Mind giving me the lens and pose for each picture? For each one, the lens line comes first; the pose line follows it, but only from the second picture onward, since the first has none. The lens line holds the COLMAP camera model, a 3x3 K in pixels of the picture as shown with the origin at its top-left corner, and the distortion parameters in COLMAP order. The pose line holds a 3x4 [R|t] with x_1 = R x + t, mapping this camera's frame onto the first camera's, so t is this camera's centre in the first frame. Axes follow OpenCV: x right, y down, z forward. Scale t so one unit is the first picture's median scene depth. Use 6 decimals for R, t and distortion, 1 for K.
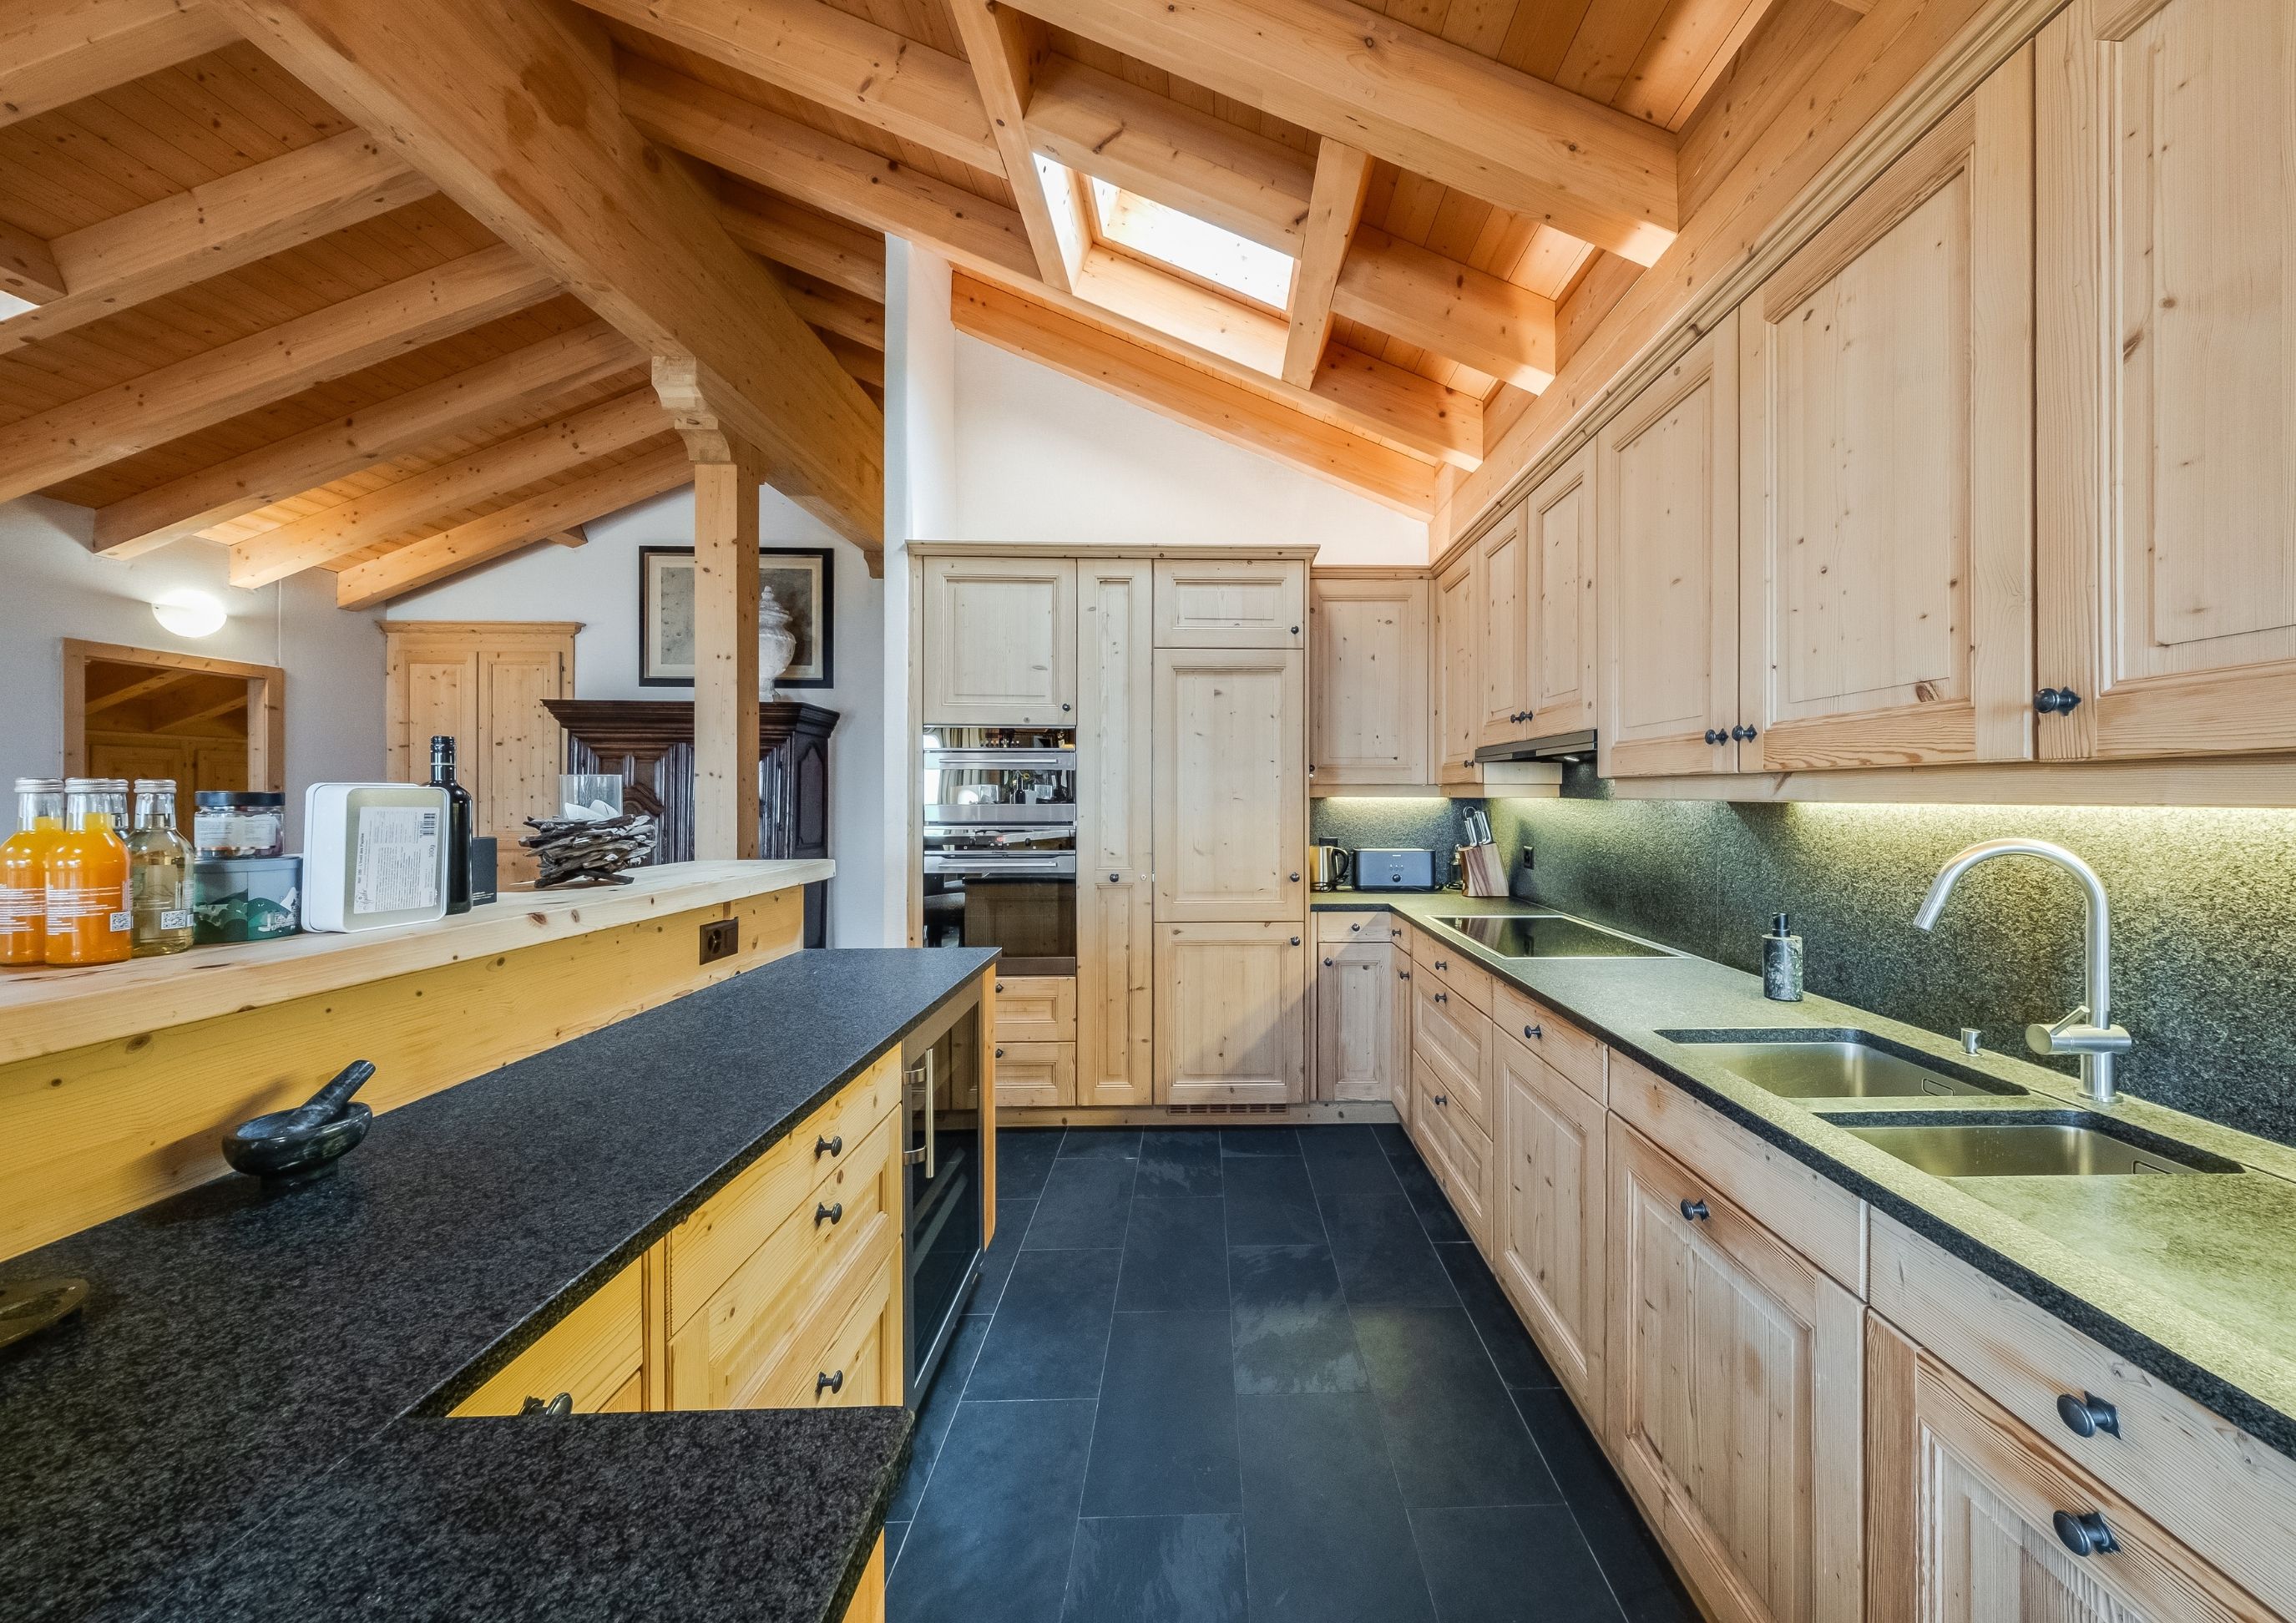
lens RADIAL K [[870.1, 0, 1136.9], [0, 870.1, 788.7], [0, 0, 1]] dist [0.000233, 0.000131]
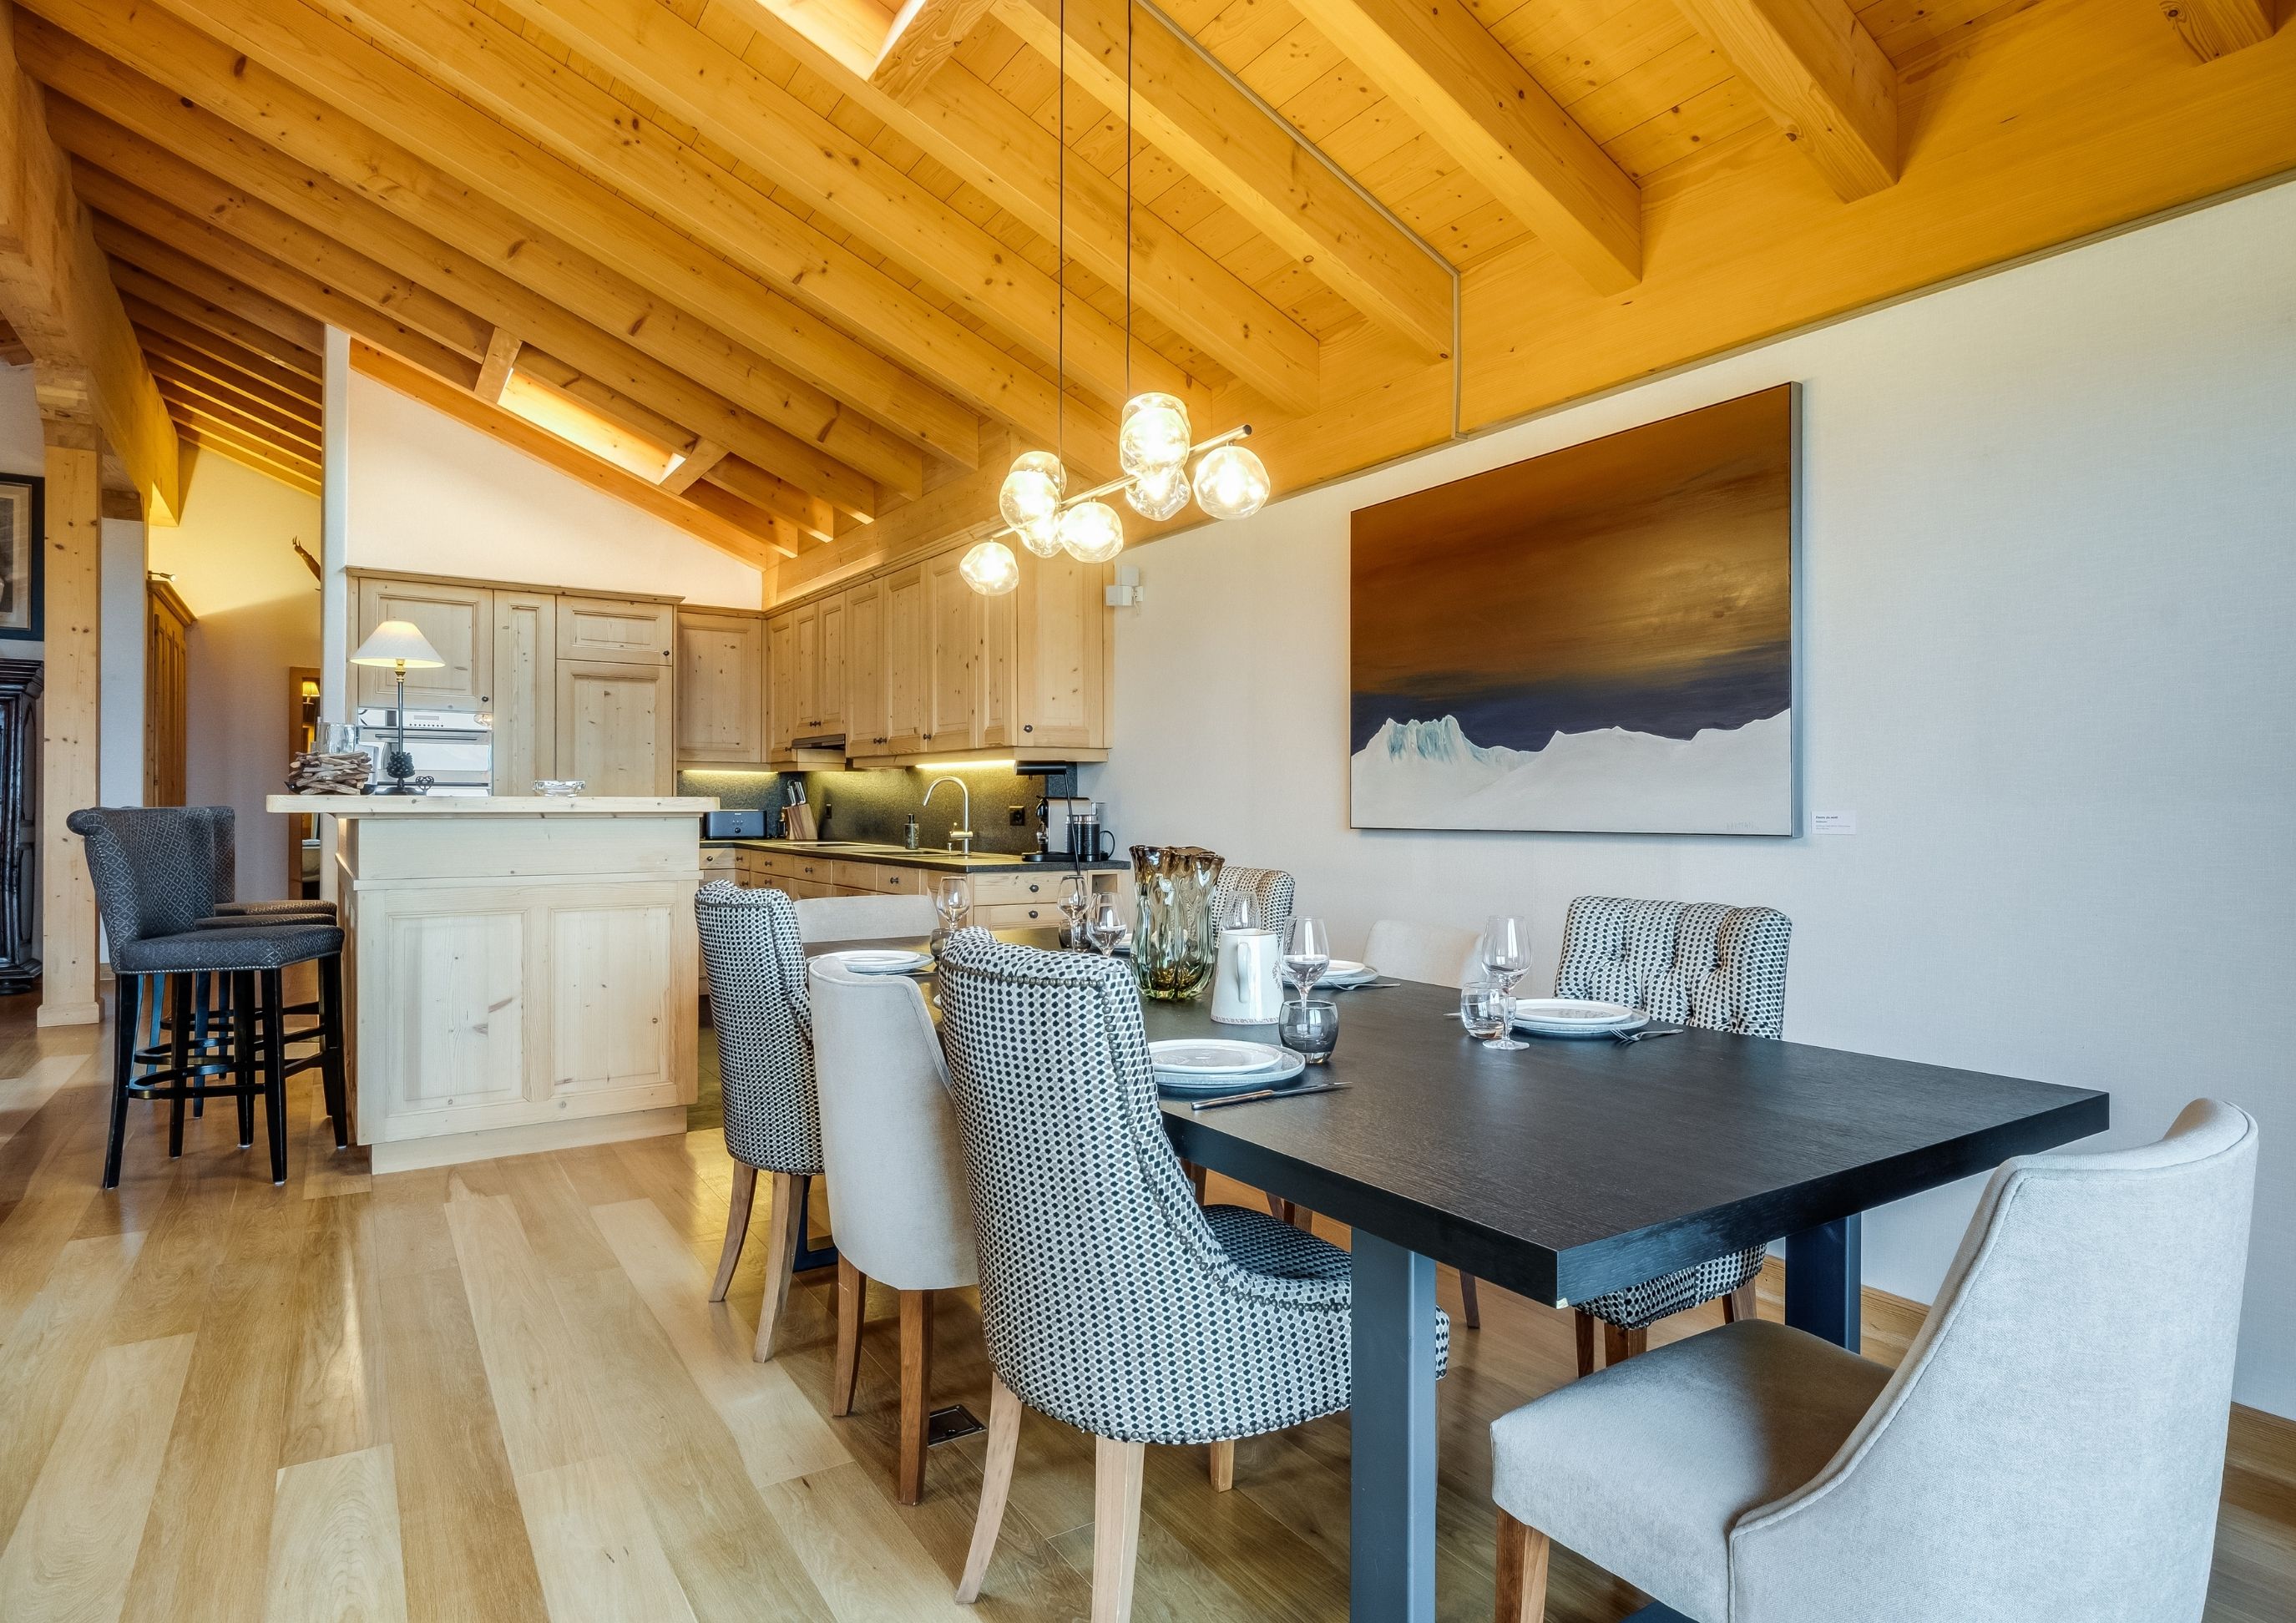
lens RADIAL K [[870.1, 0, 1136.9], [0, 870.1, 788.7], [0, 0, 1]] dist [0.000233, 0.000131]
pose [[0.744916, -0.002892, 0.667152, -0.210005], [-0.008198, 0.999875, 0.013487, 0.017668], [-0.667107, -0.015516, 0.744800, -0.628704]]
